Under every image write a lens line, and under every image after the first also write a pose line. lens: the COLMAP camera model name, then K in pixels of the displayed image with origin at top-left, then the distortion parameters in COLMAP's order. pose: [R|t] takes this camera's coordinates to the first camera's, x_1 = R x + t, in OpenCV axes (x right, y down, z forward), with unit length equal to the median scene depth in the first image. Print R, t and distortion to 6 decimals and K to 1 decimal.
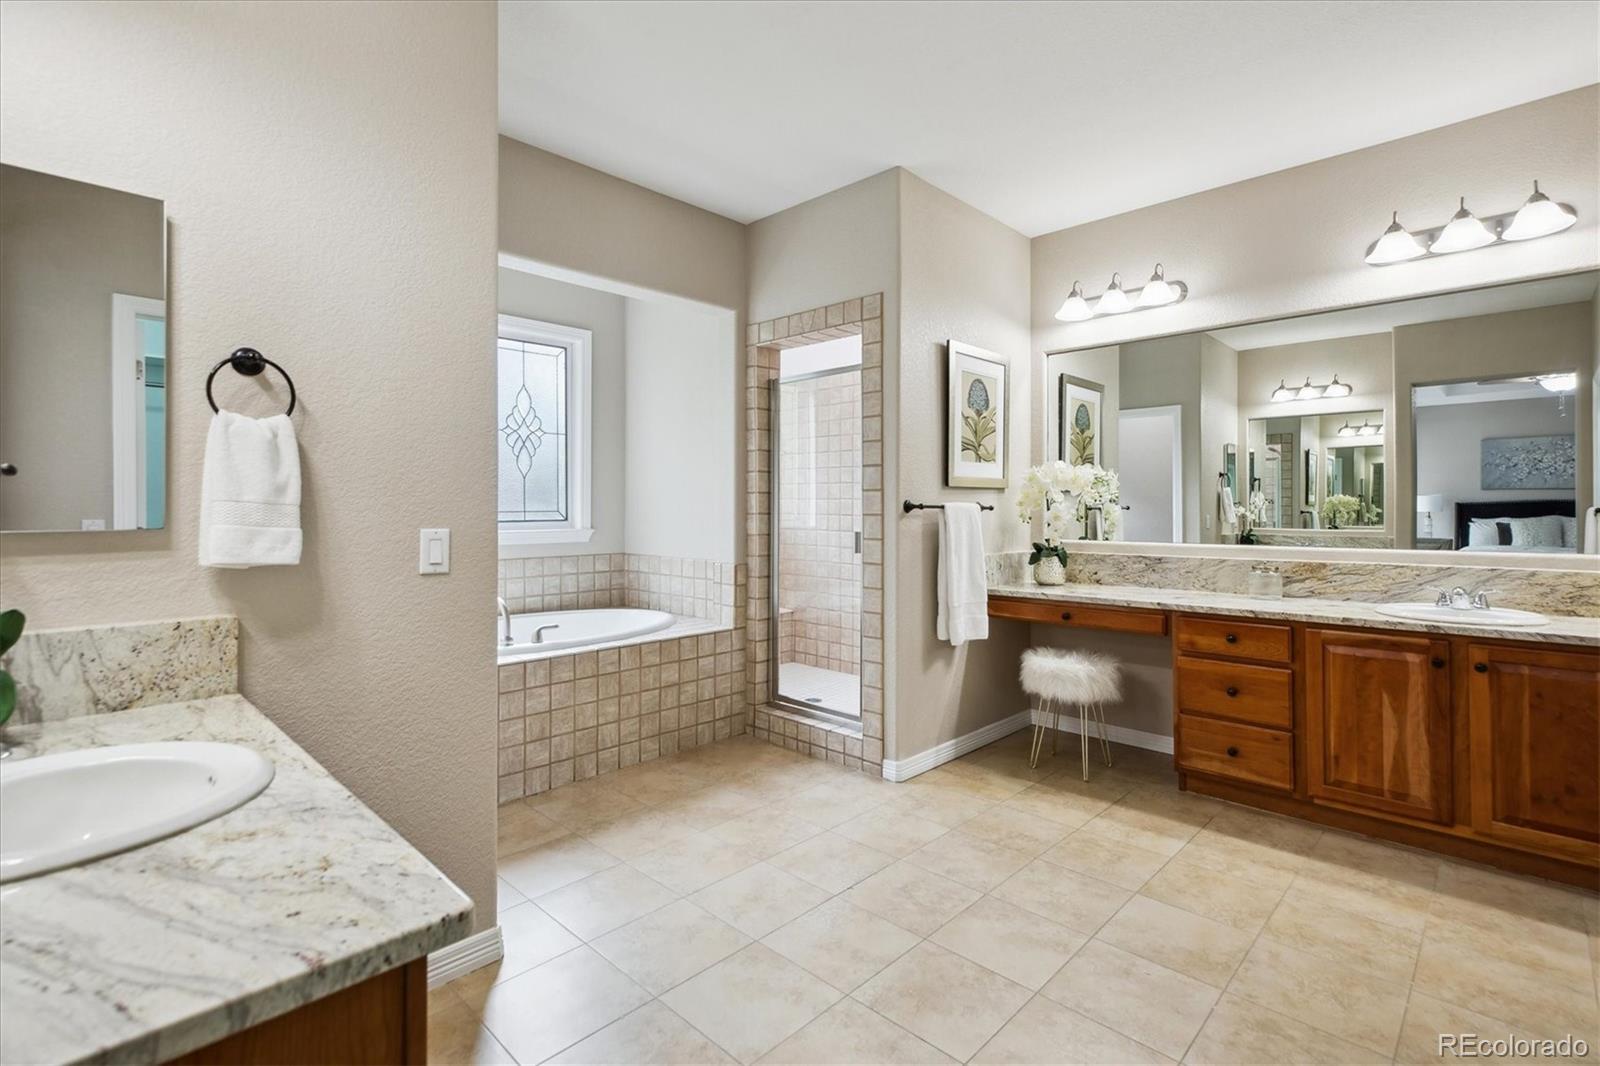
lens RADIAL K [[741.3, 0, 789.3], [0, 741.3, 523.6], [0, 0, 1]] dist [0.002932, 0.000102]
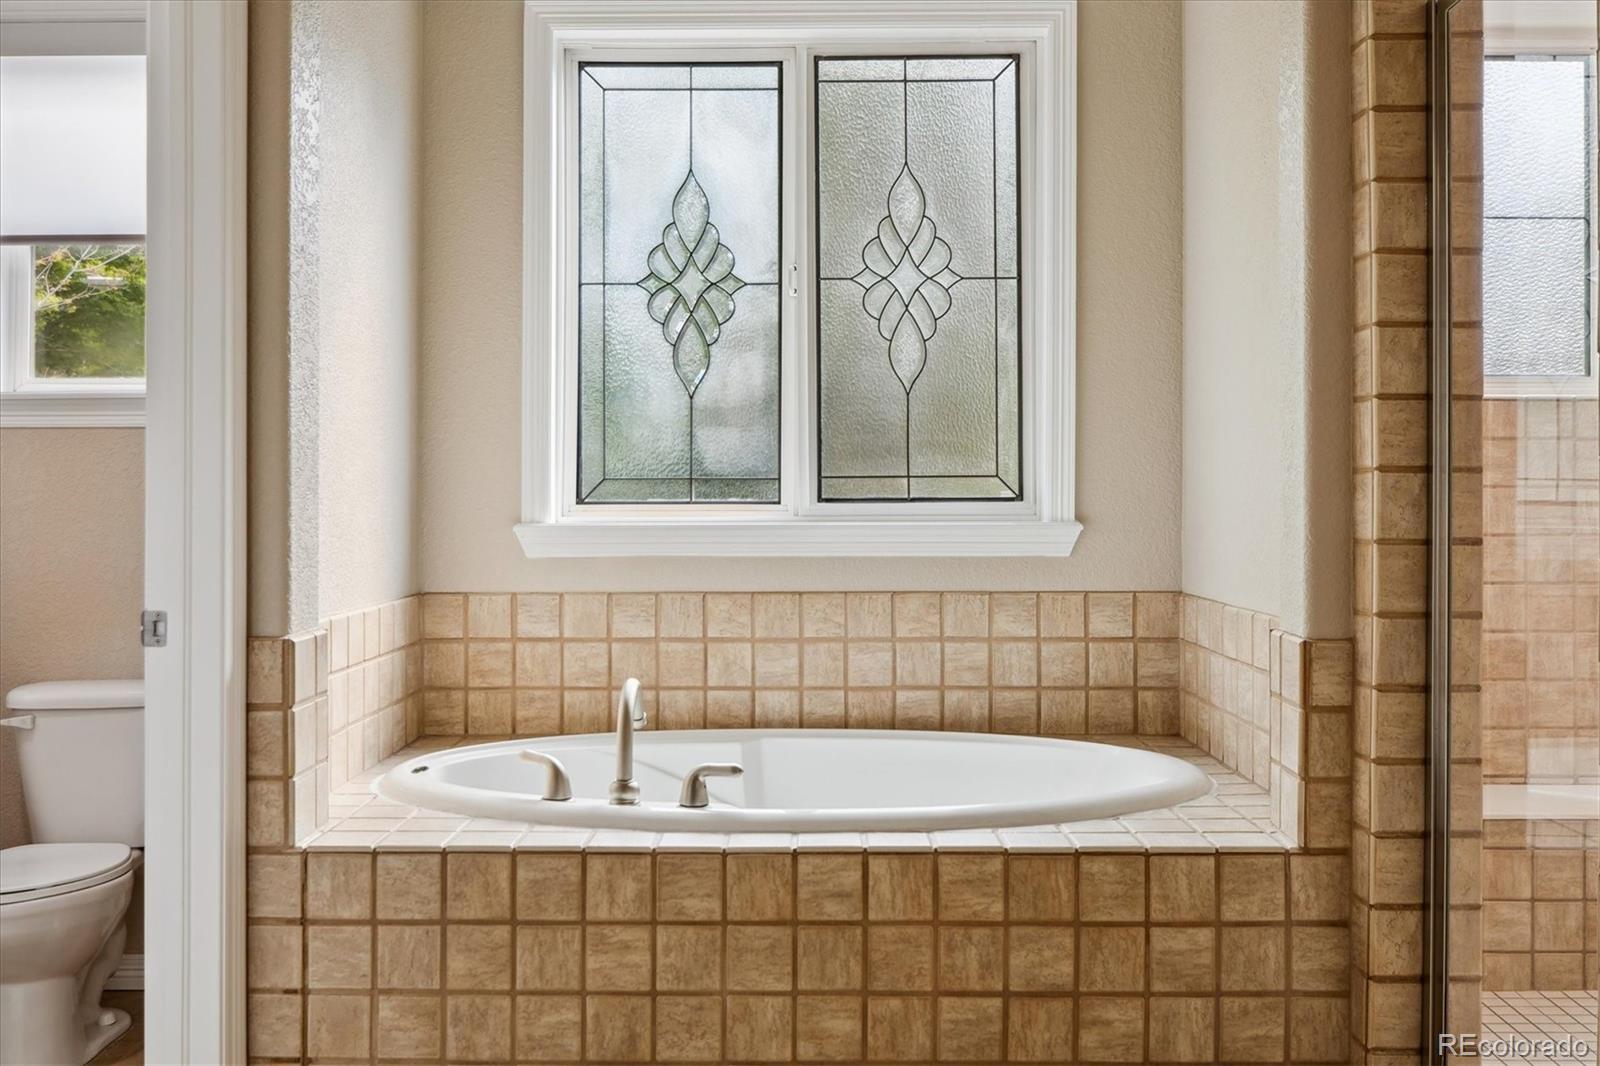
lens RADIAL K [[1567.8, 0, 800.6], [0, 1567.8, 519.6], [0, 0, 1]] dist [-0.025928, 0.000000]
pose [[0.693221, 0.008020, -0.720680, 0.243072], [-0.014622, 0.999889, -0.002938, 0.012053], [0.720576, 0.012575, 0.693262, 0.412870]]
